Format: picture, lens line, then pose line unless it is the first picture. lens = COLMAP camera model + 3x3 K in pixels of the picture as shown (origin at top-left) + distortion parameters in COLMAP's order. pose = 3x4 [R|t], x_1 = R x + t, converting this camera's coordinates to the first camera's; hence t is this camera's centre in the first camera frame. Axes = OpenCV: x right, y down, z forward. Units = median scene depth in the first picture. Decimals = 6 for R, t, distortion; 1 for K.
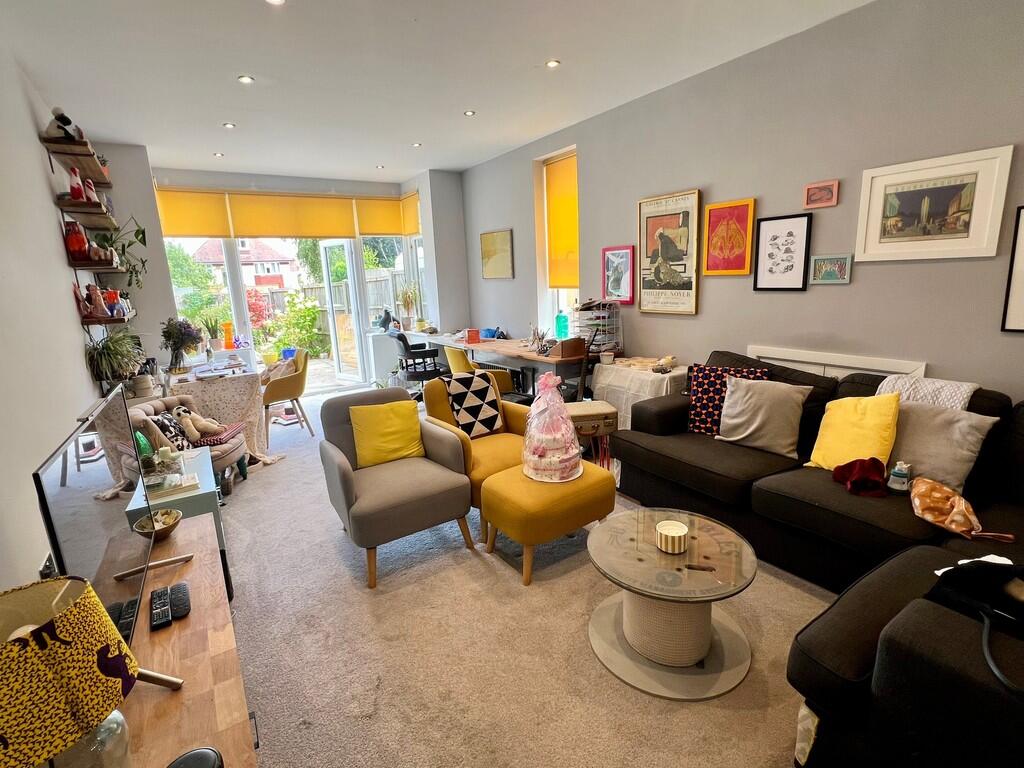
lens RADIAL K [[492.4, 0, 509.9], [0, 492.4, 382.9], [0, 0, 1]] dist [-0.006285, -0.000711]
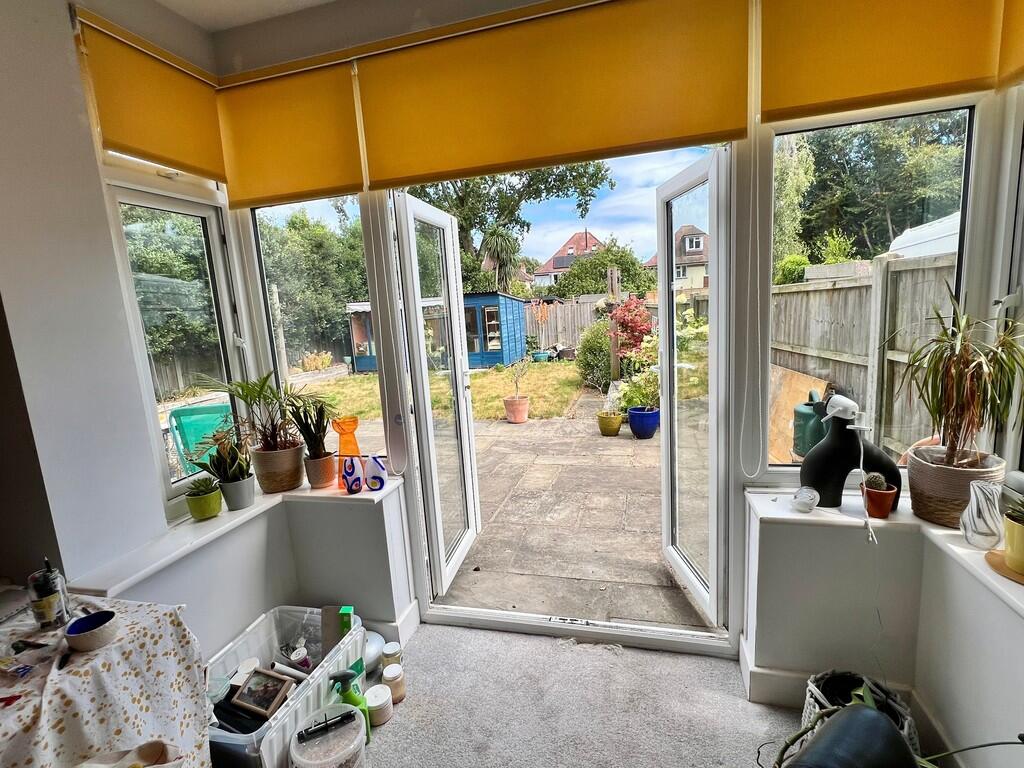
lens RADIAL K [[492.4, 0, 513.5], [0, 492.4, 384.4], [0, 0, 1]] dist [-0.006285, -0.000711]
pose [[0.659220, 0.123226, -0.741785, -0.179644], [-0.120637, 0.991034, 0.057422, -0.157957], [0.742210, 0.051633, 0.668175, 0.718743]]
